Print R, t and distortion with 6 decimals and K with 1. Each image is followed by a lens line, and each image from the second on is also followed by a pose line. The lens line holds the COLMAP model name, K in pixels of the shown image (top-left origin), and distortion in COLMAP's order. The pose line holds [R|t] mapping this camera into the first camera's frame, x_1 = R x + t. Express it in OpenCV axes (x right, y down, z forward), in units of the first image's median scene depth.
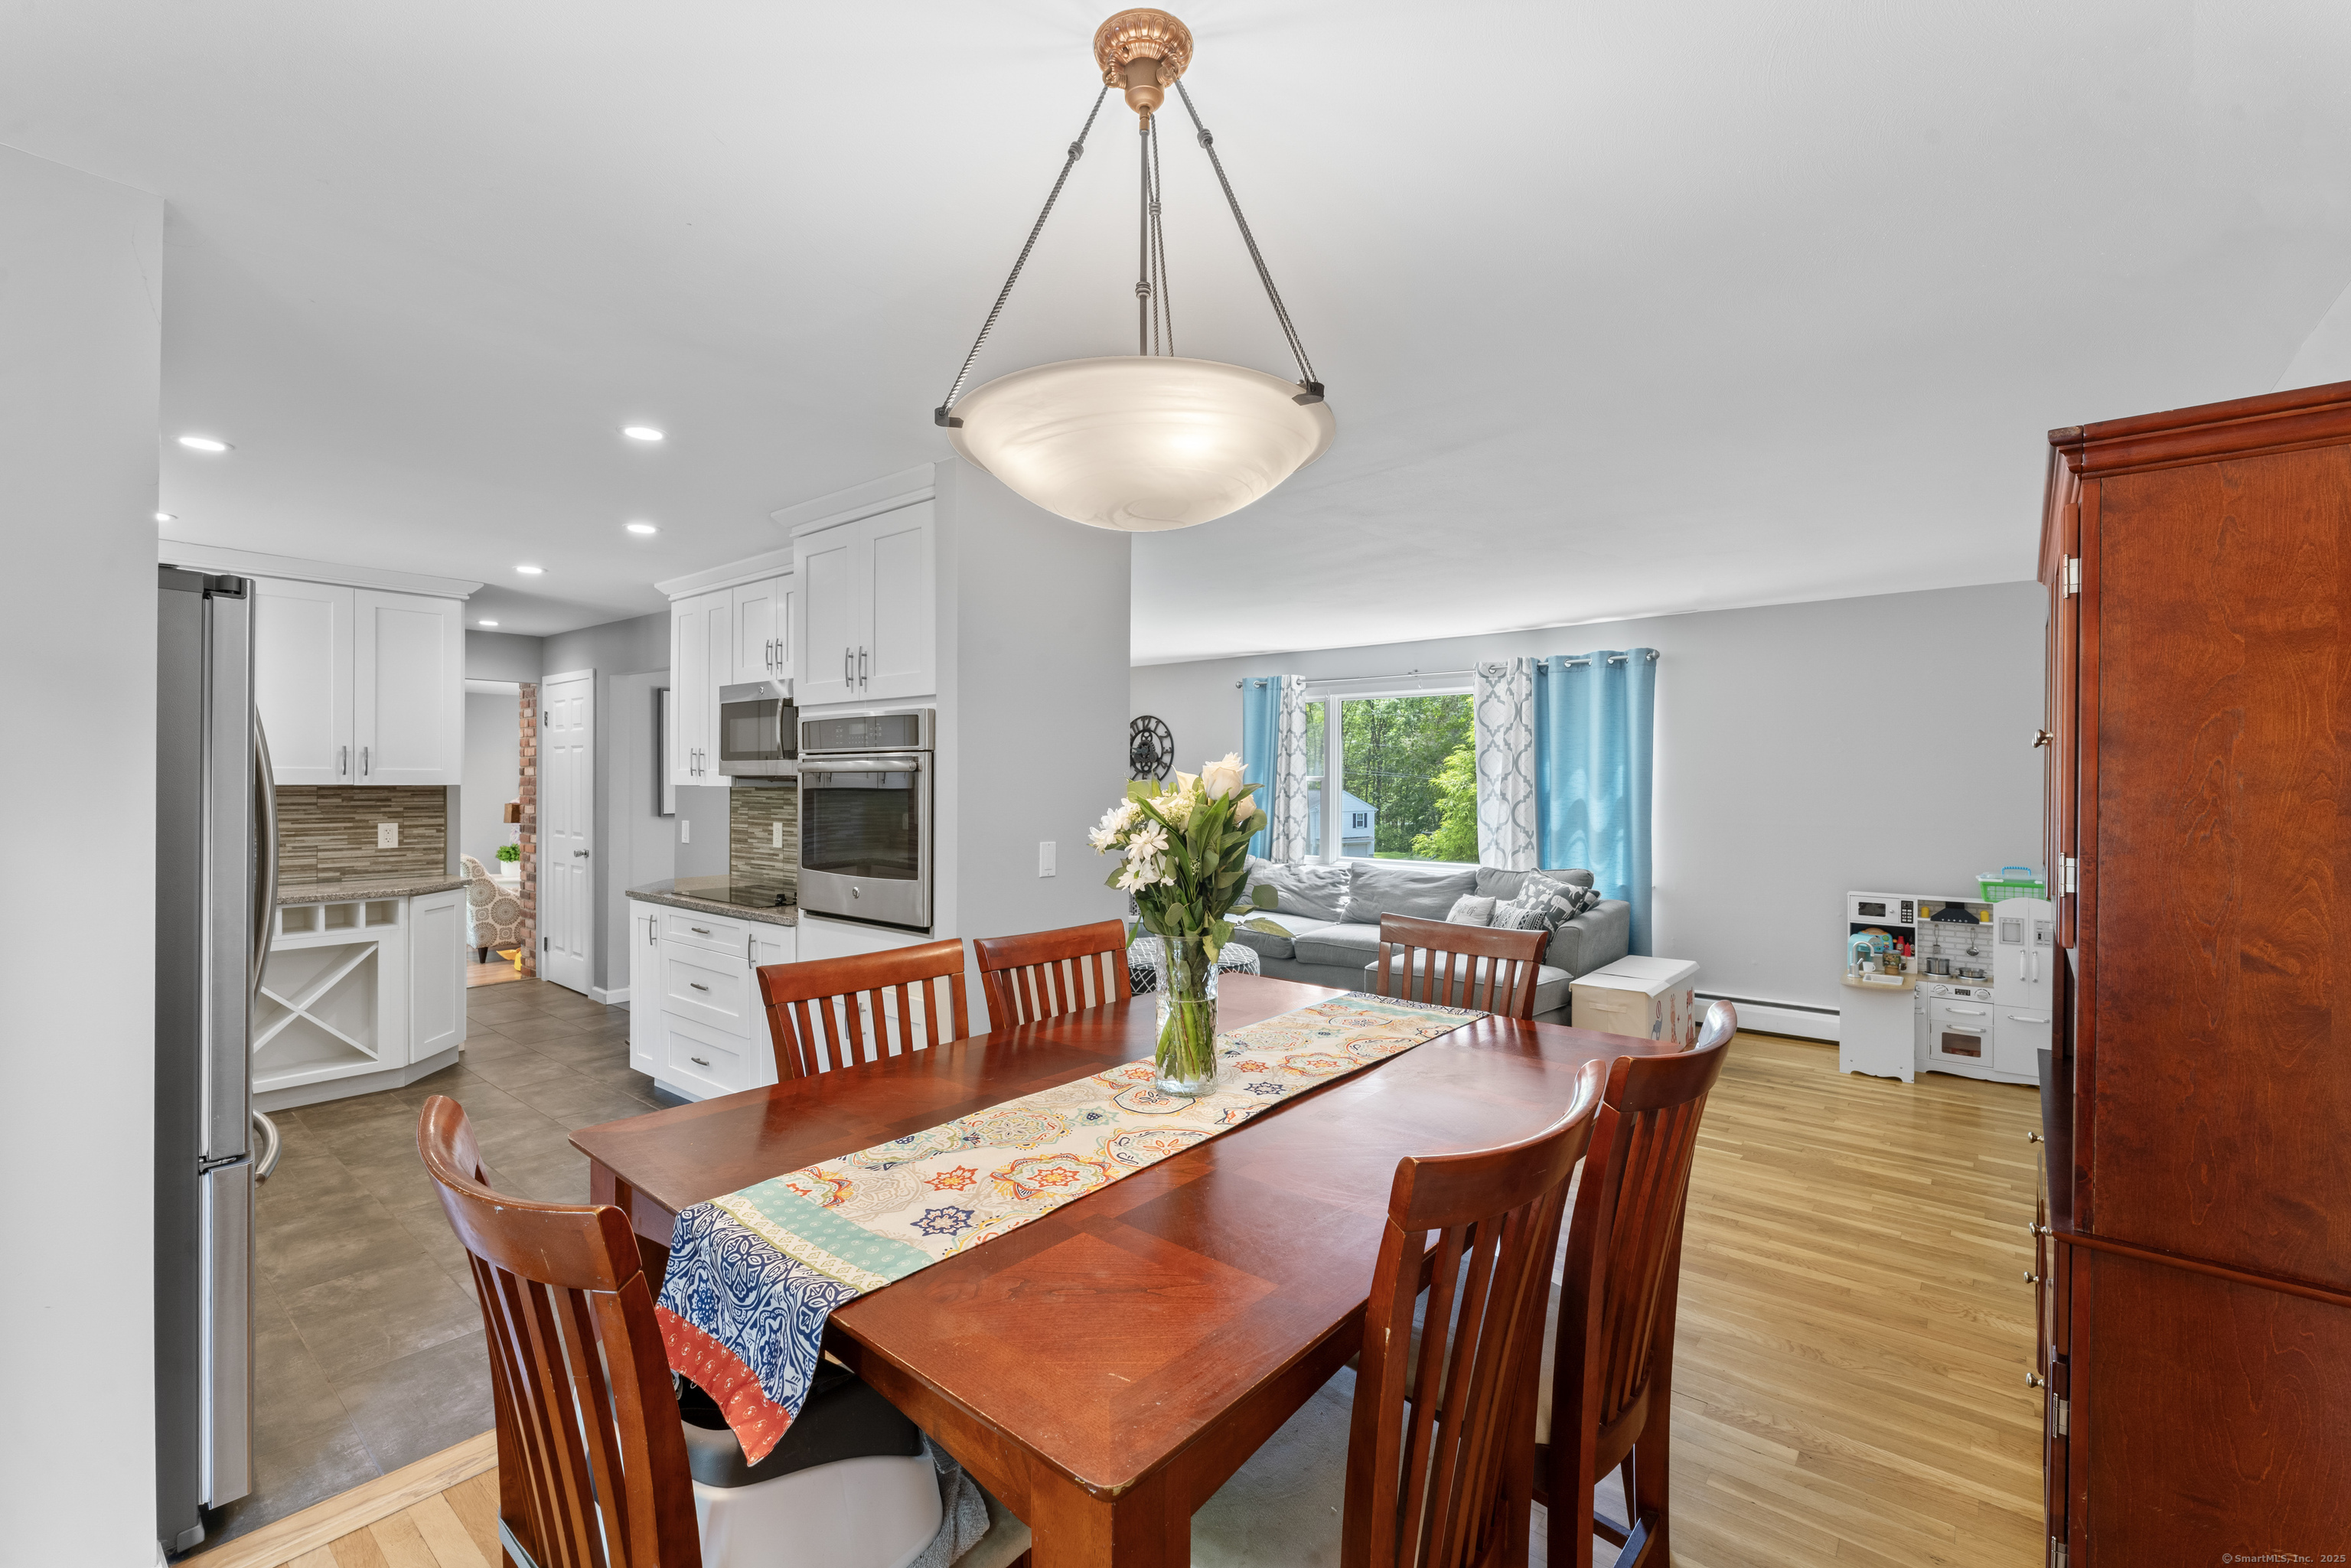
lens RADIAL K [[988.8, 0, 1175.5], [0, 988.8, 784.0], [0, 0, 1]] dist [-0.000599, -0.000017]
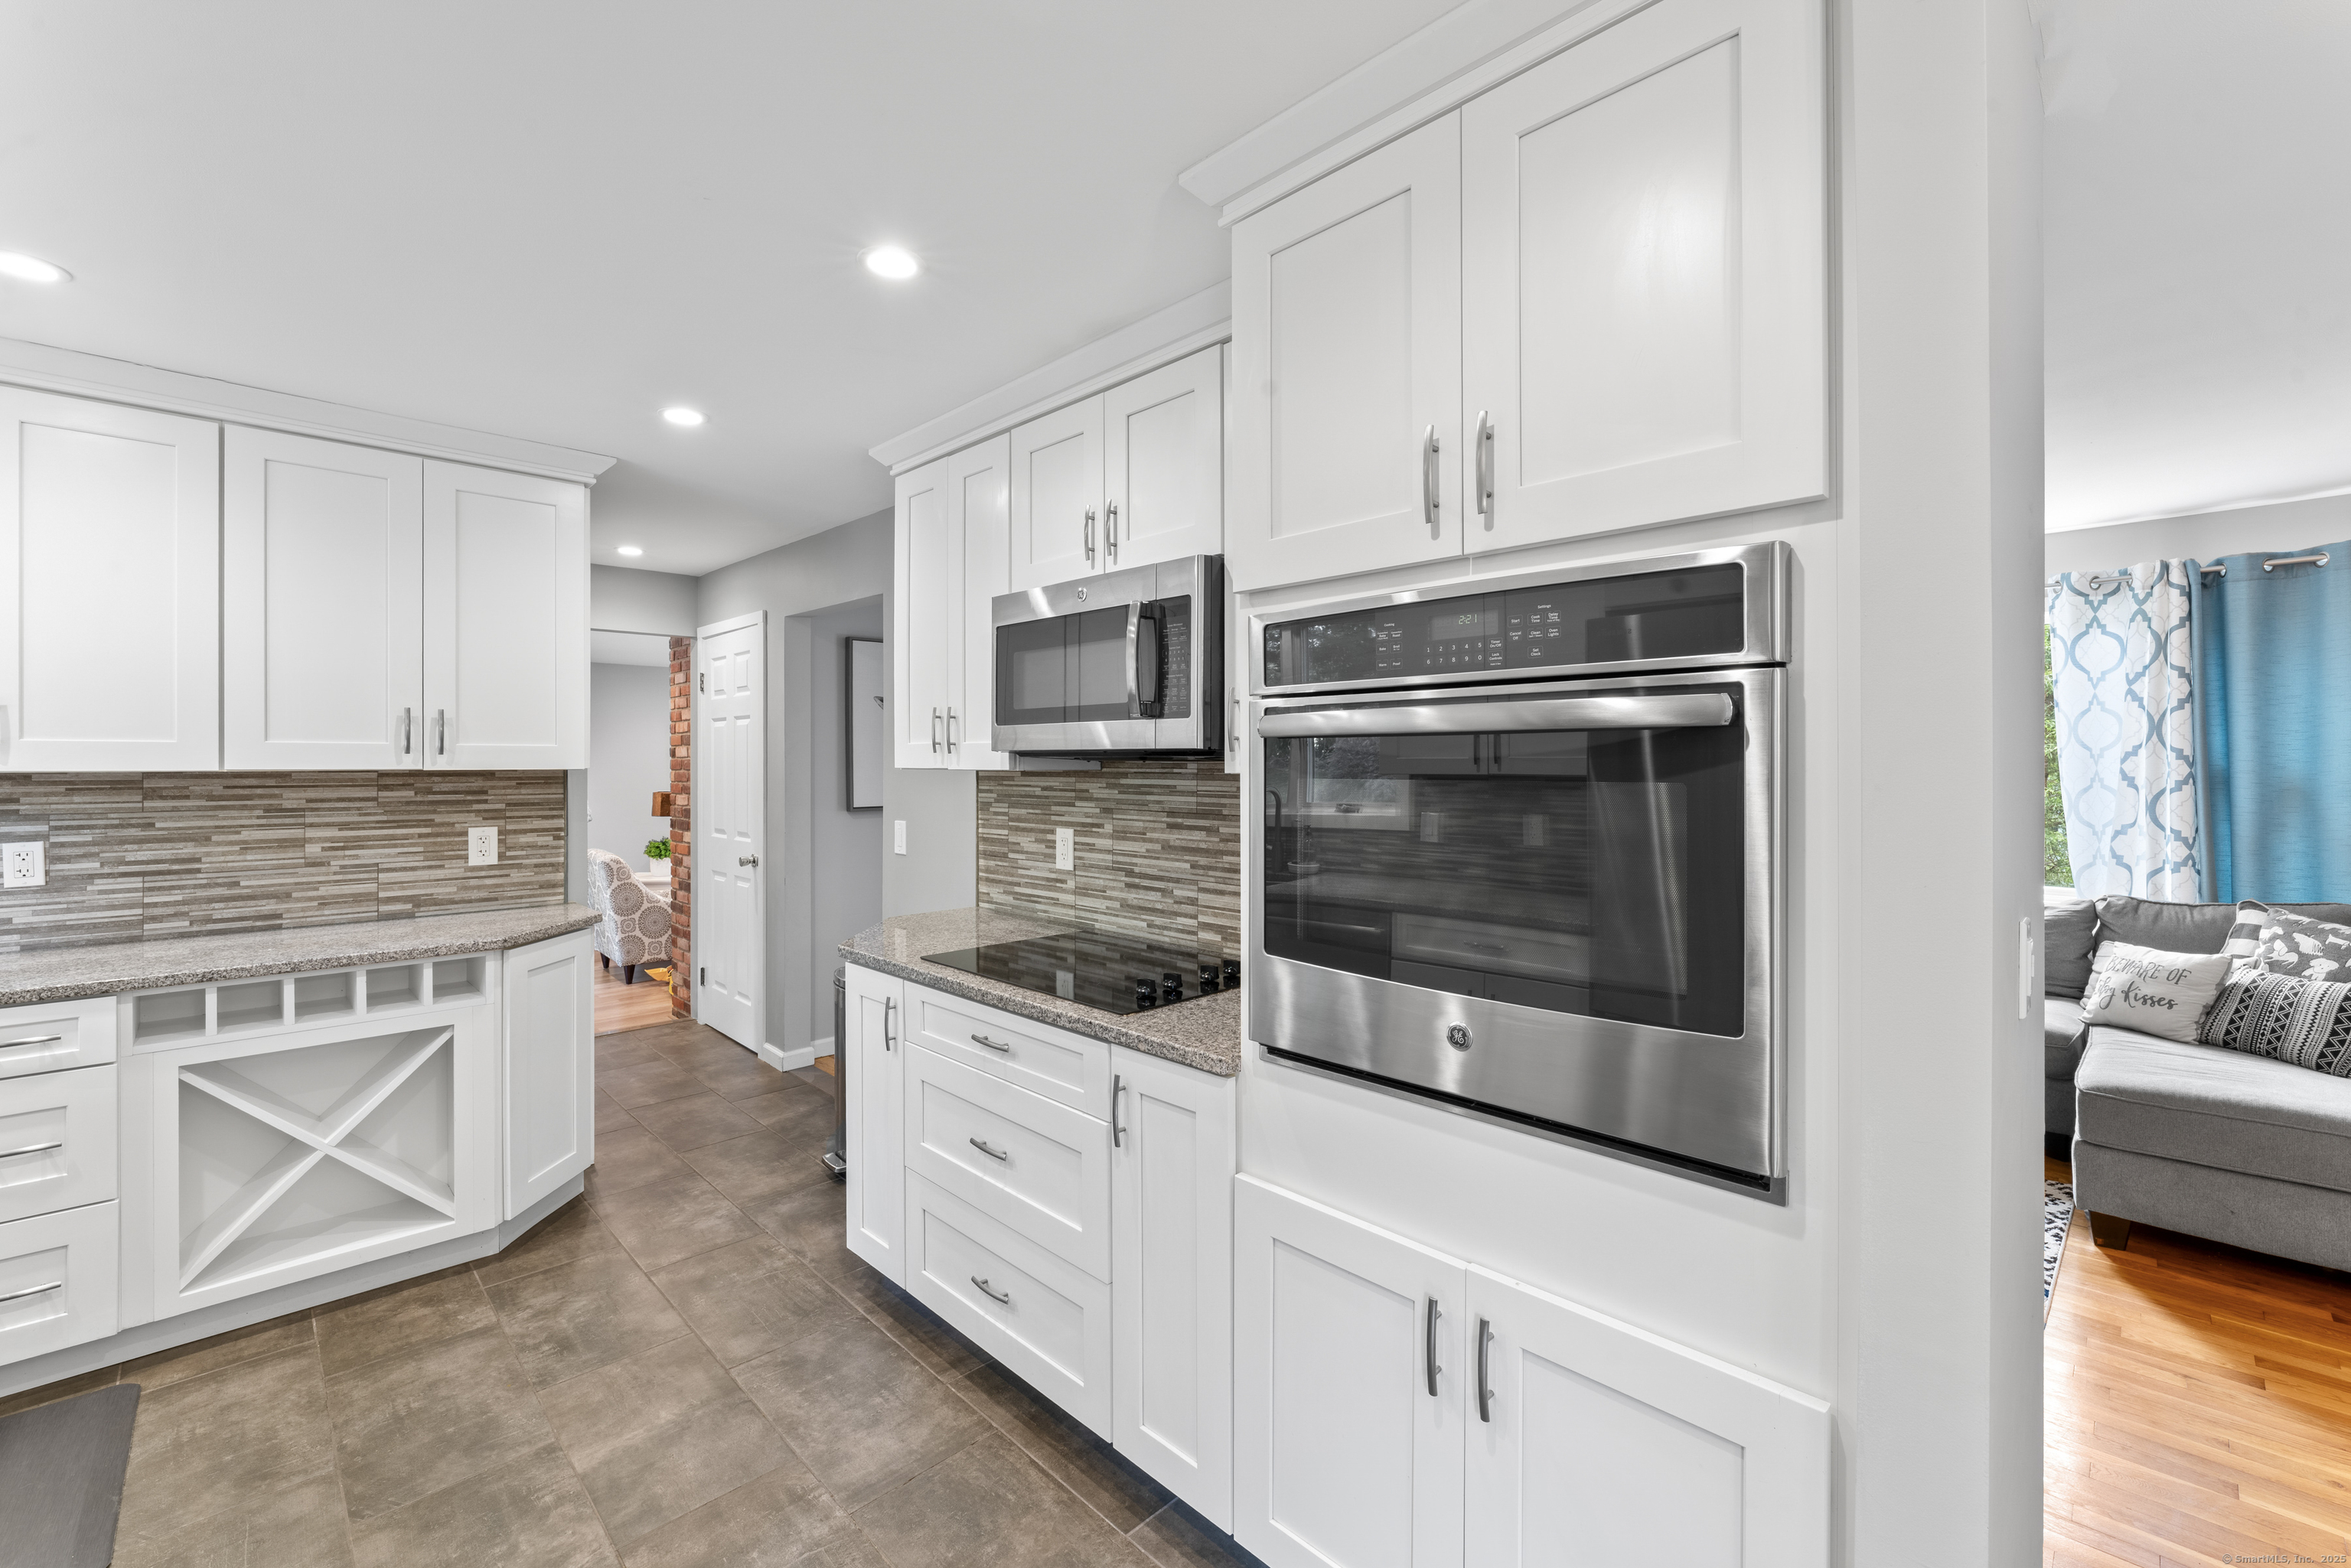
lens RADIAL K [[976.5, 0, 1173.0], [0, 976.5, 765.5], [0, 0, 1]] dist [-0.000609, -0.000112]
pose [[0.993938, -0.003662, -0.109881, -0.225625], [0.003599, 0.999993, -0.000771, 0.000436], [0.109883, 0.000371, 0.993944, 0.340338]]
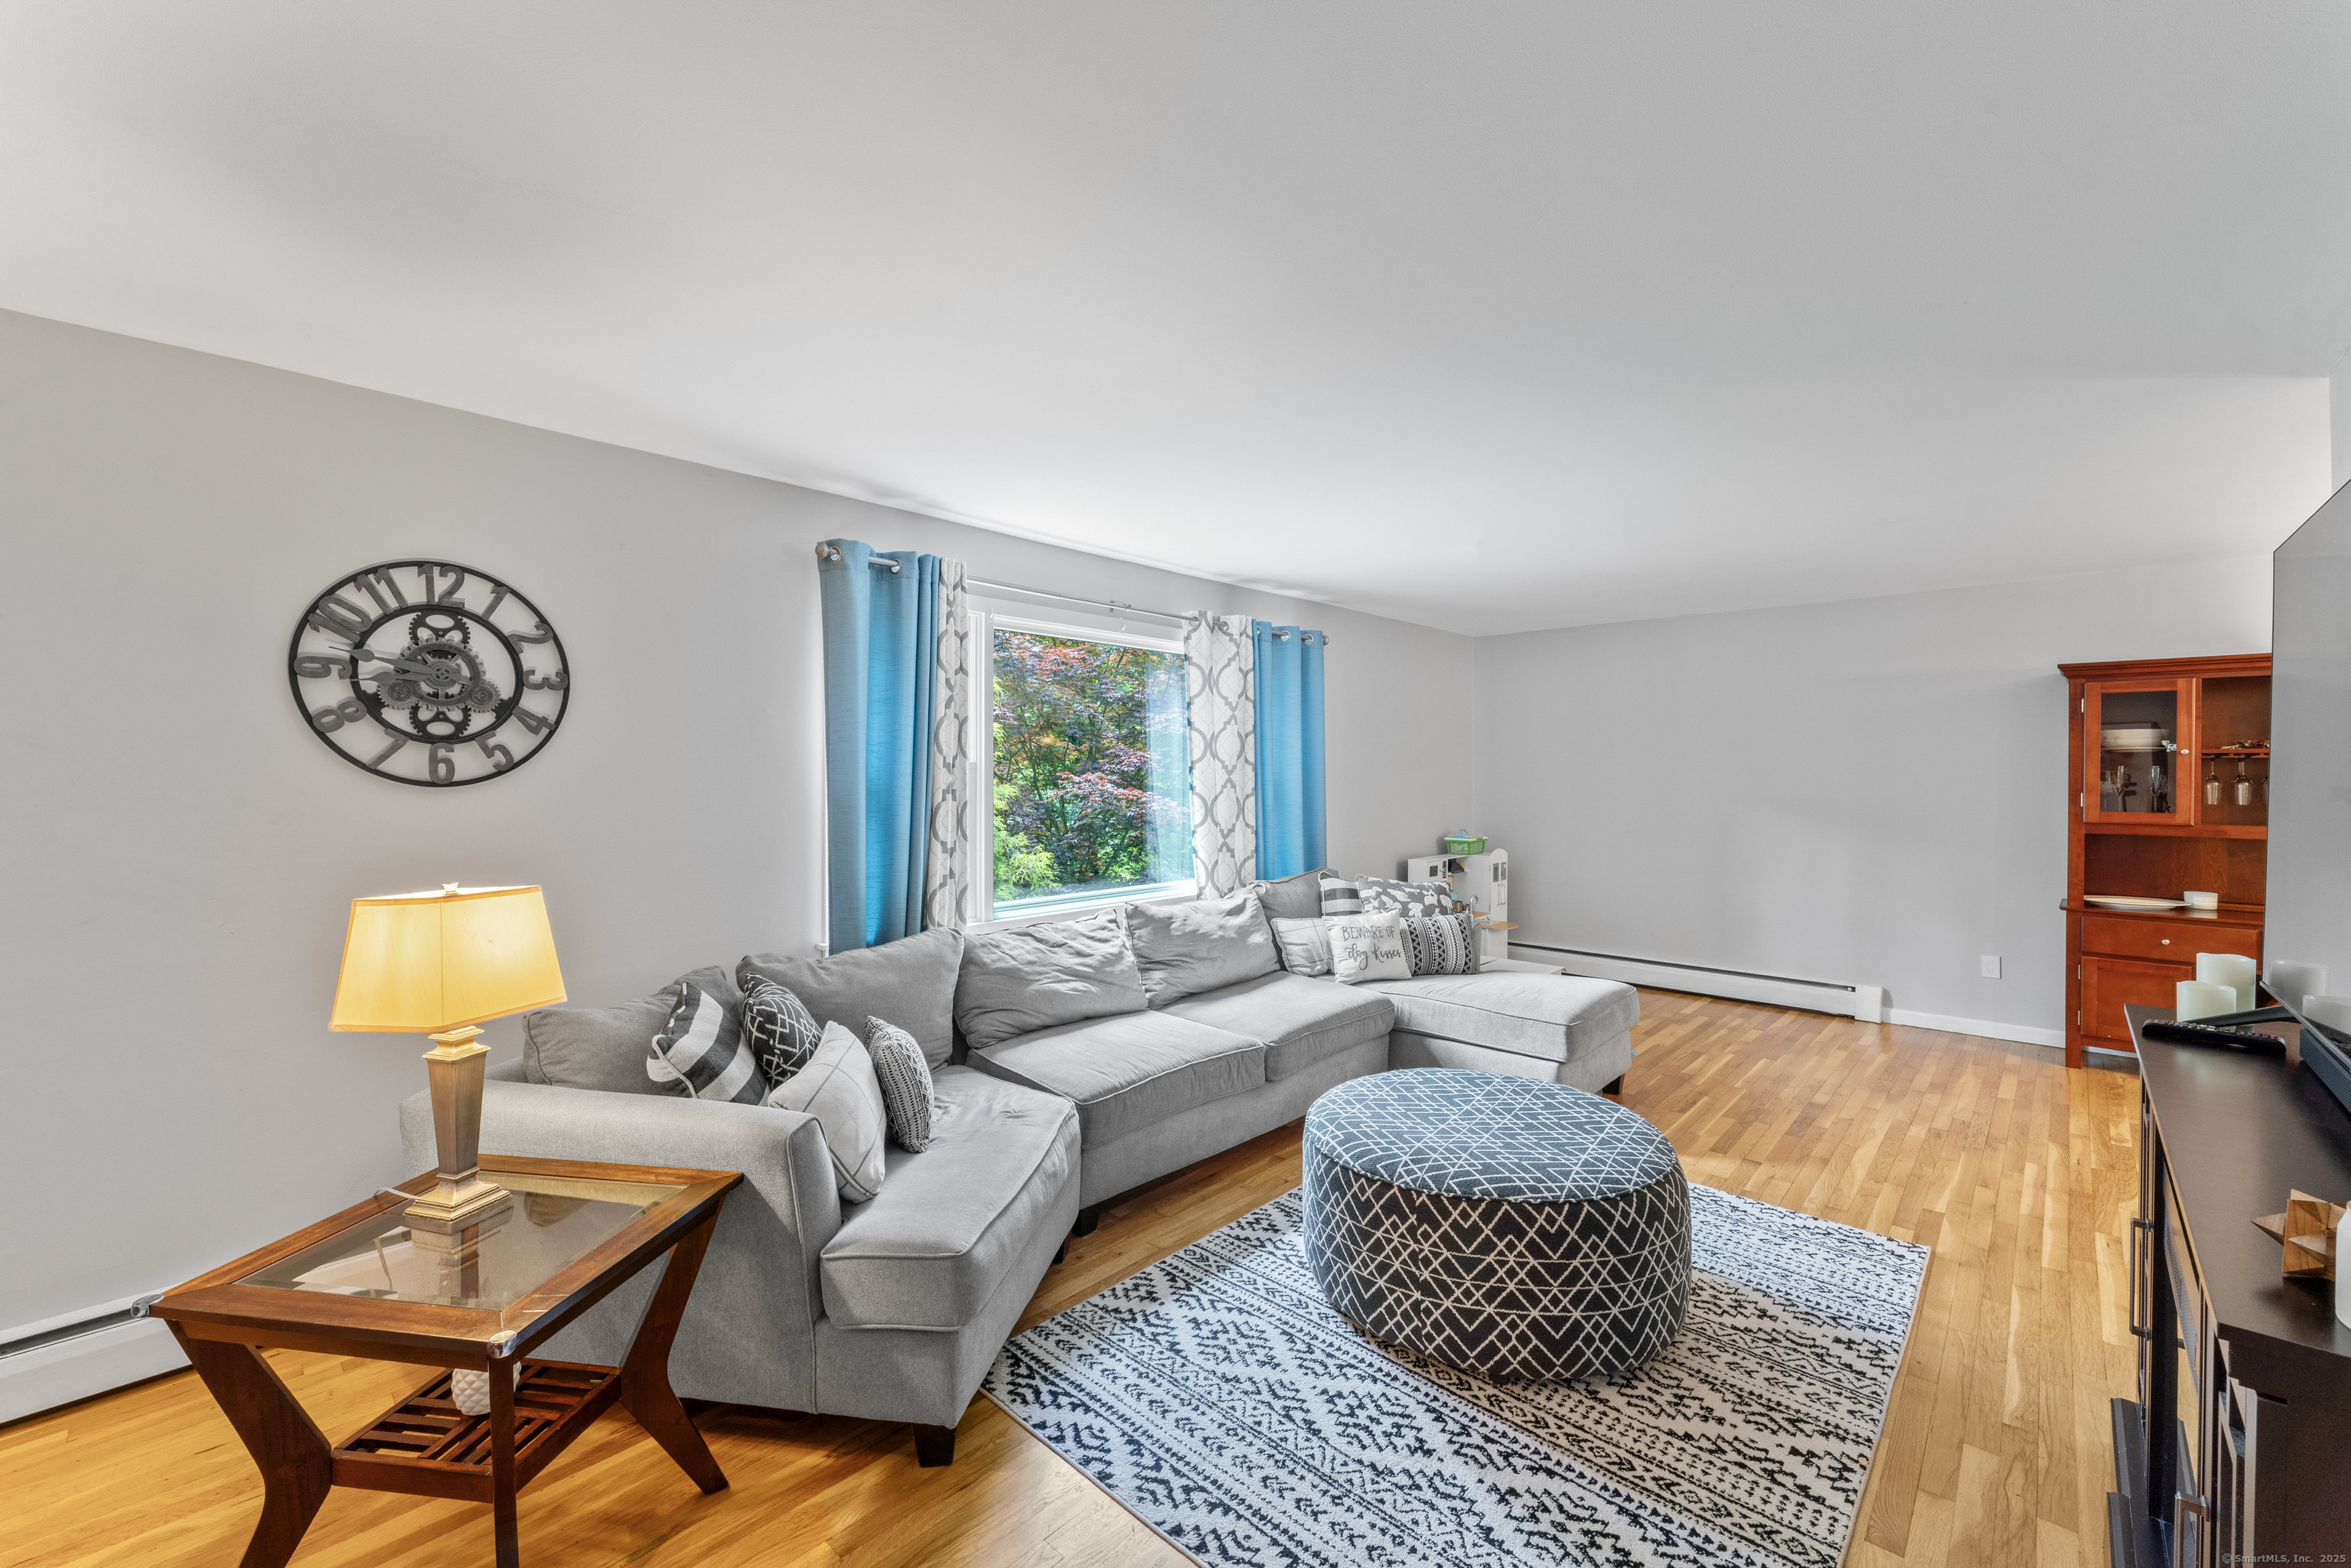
lens RADIAL K [[958.2, 0, 1175.5], [0, 958.2, 784.0], [0, 0, 1]] dist [-0.000615, -0.000054]
pose [[0.066439, -0.016073, 0.997661, -0.465189], [0.003653, 0.999867, 0.015865, -0.003387], [-0.997784, 0.002590, 0.066489, 1.083433]]
